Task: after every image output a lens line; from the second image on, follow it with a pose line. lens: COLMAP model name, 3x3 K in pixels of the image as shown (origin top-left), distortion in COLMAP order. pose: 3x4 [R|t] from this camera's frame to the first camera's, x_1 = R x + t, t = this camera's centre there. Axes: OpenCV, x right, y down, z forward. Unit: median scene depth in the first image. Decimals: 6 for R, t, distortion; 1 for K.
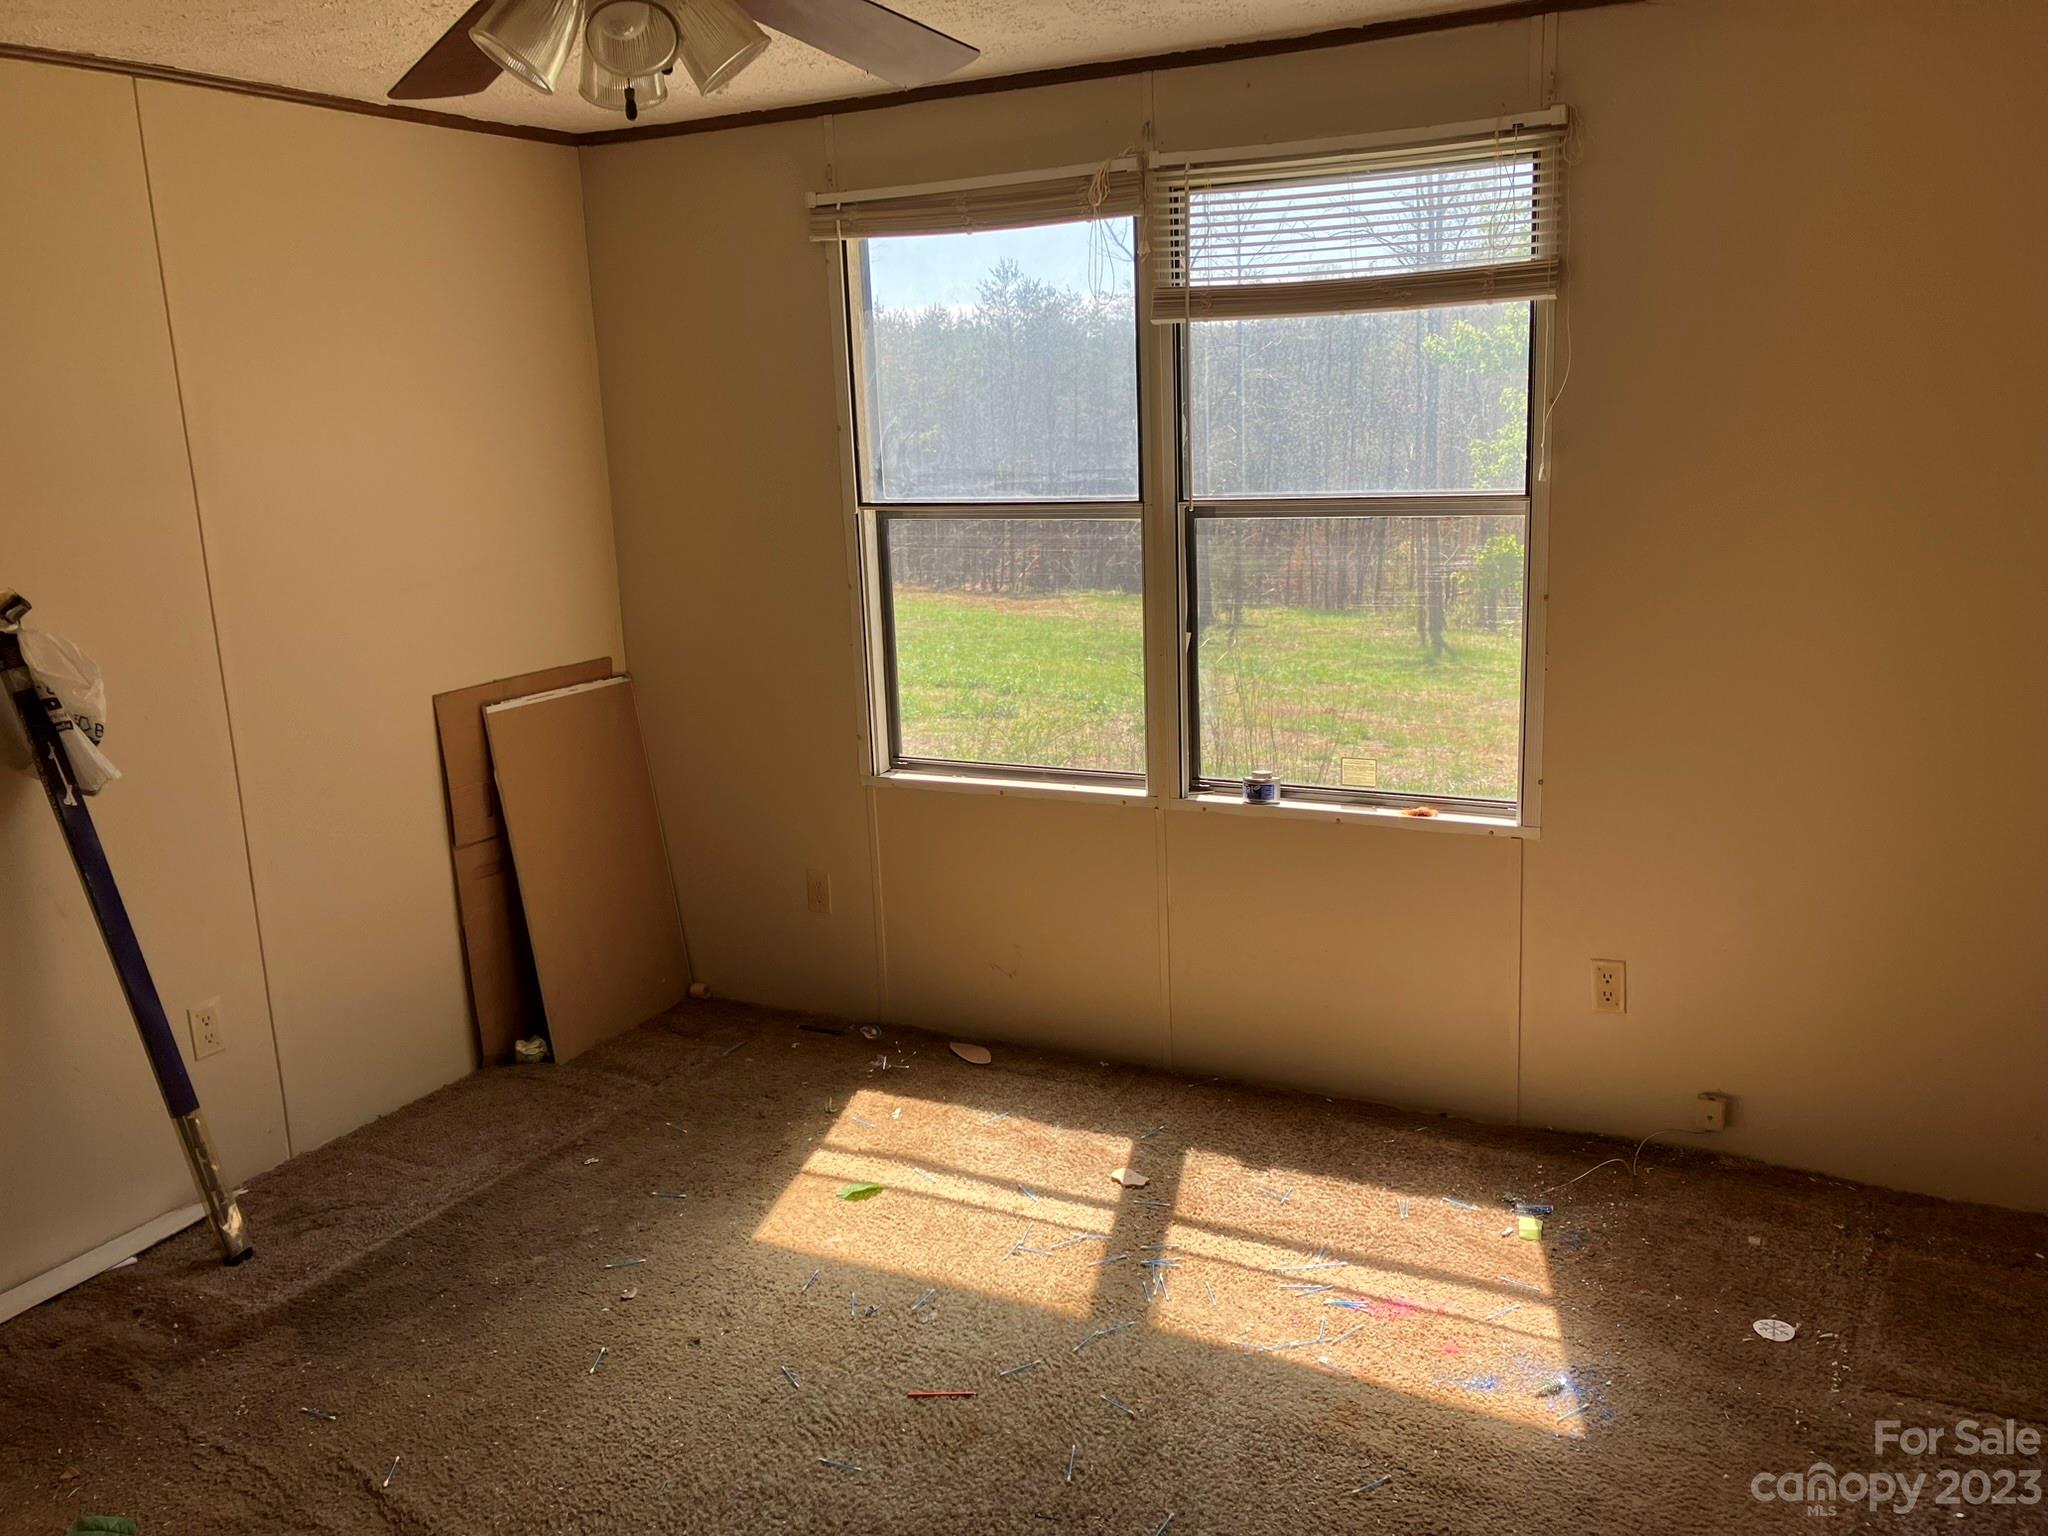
lens RADIAL K [[1668.7, 0, 1035.0], [0, 1668.7, 764.5], [0, 0, 1]] dist [0.055455, -0.059715]
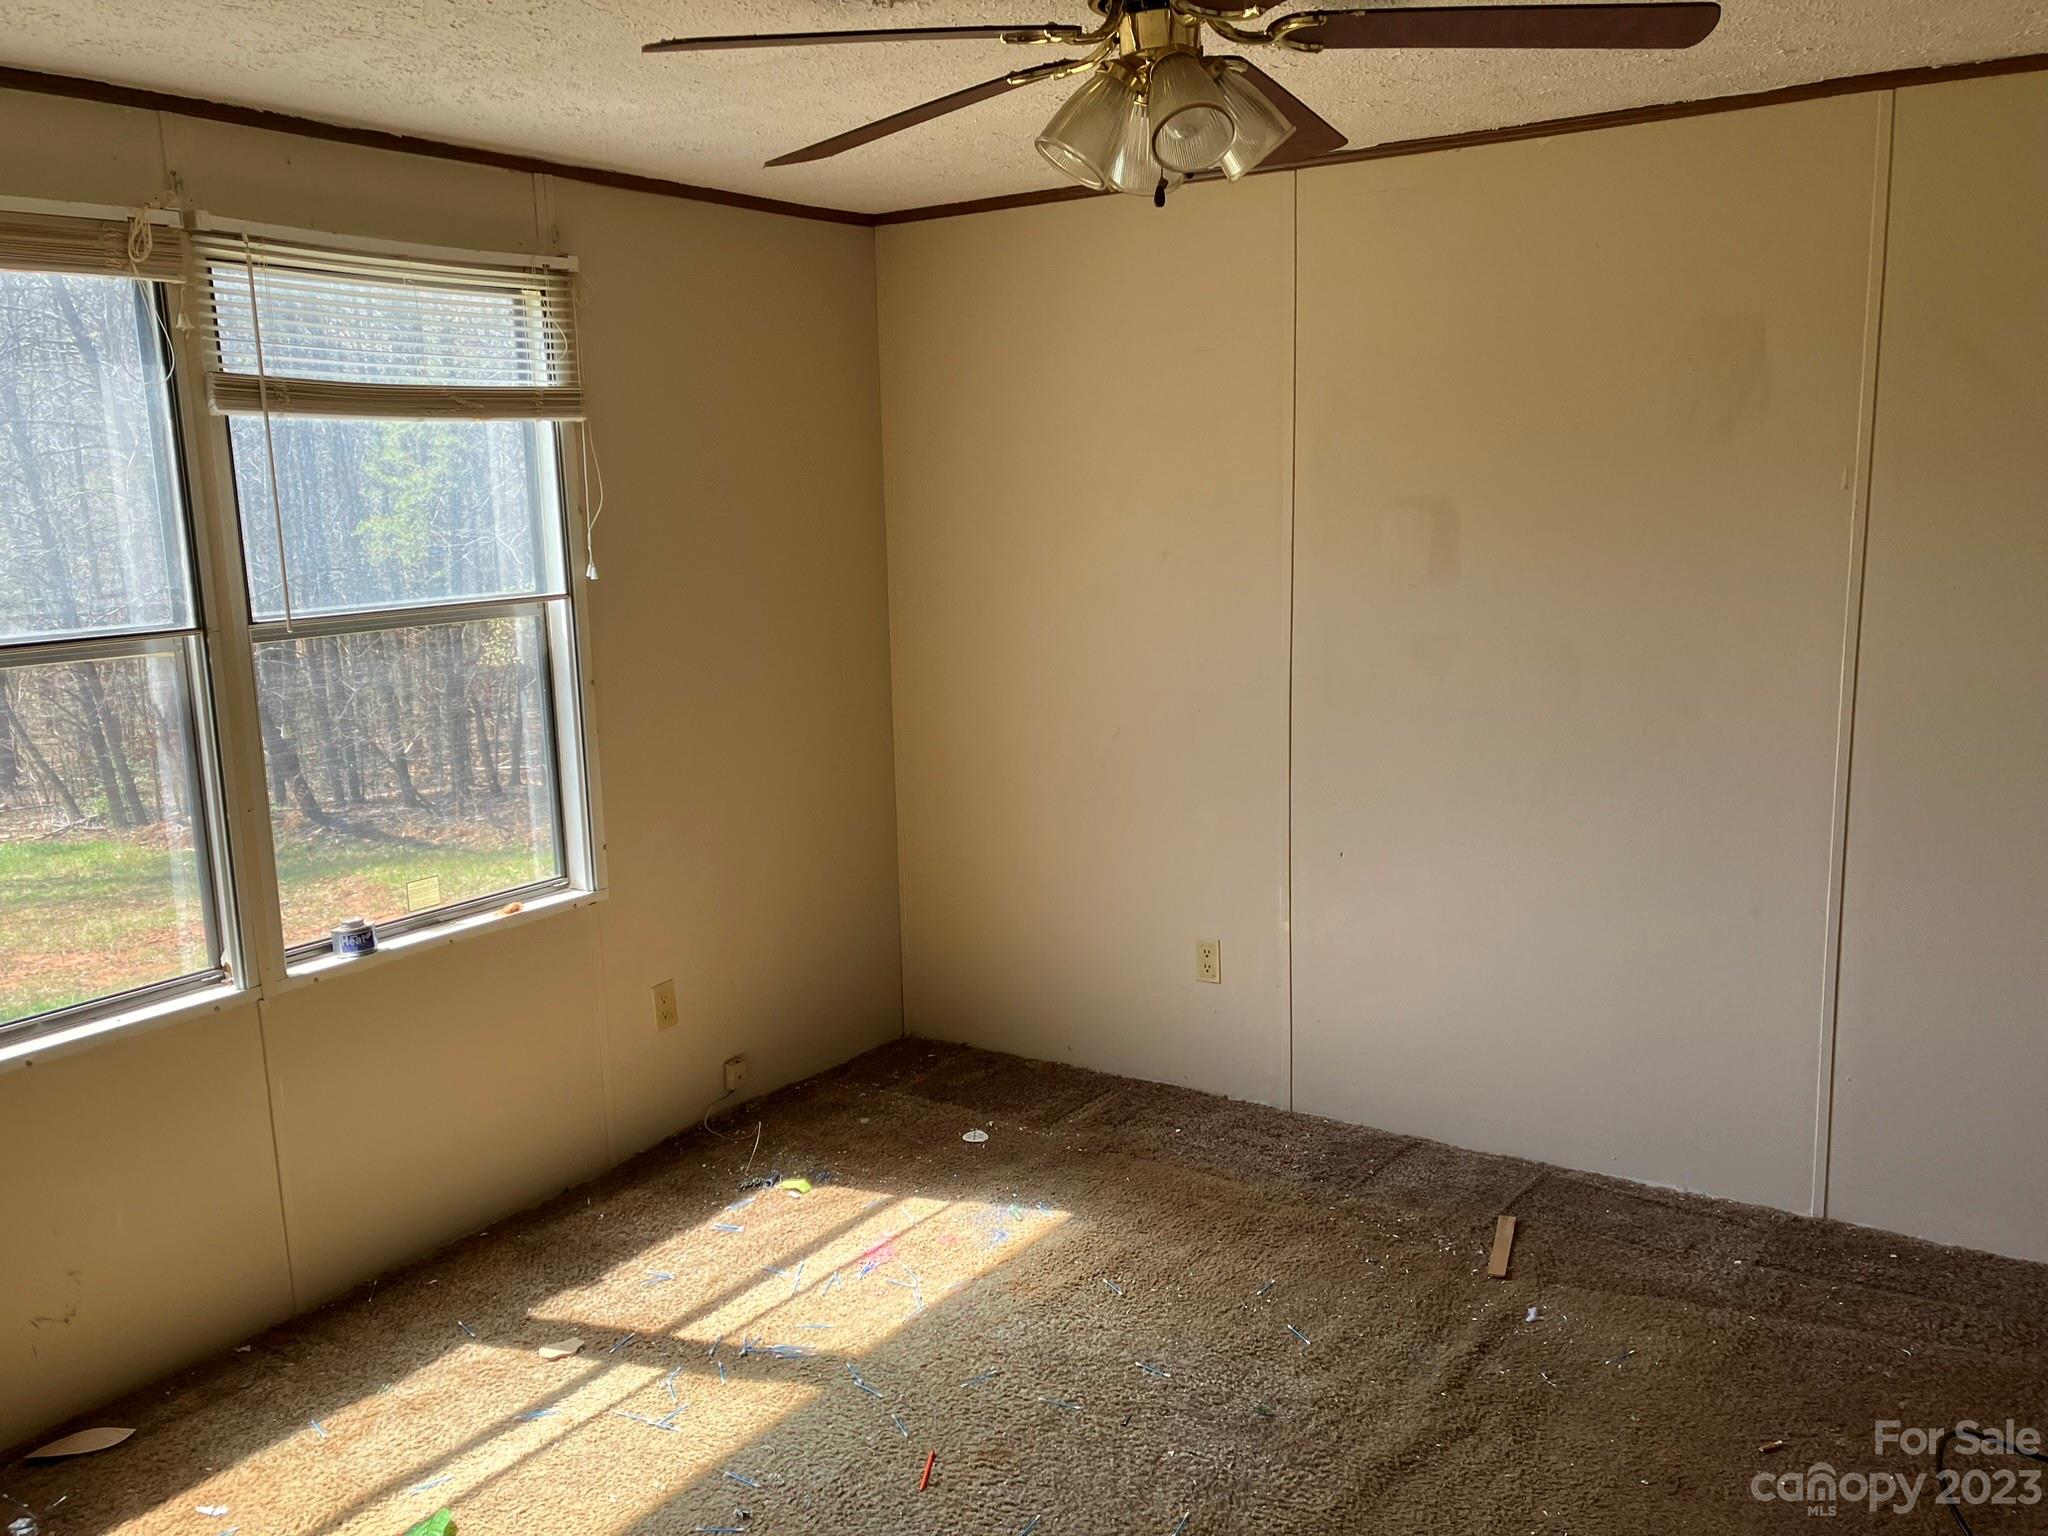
lens RADIAL K [[1668.7, 0, 1032.6], [0, 1668.7, 772.4], [0, 0, 1]] dist [0.055455, -0.059715]
pose [[0.119398, -0.137635, 0.983260, -0.770592], [0.236677, 0.965740, 0.106442, -0.090442], [-0.964224, 0.220006, 0.147882, 0.559070]]
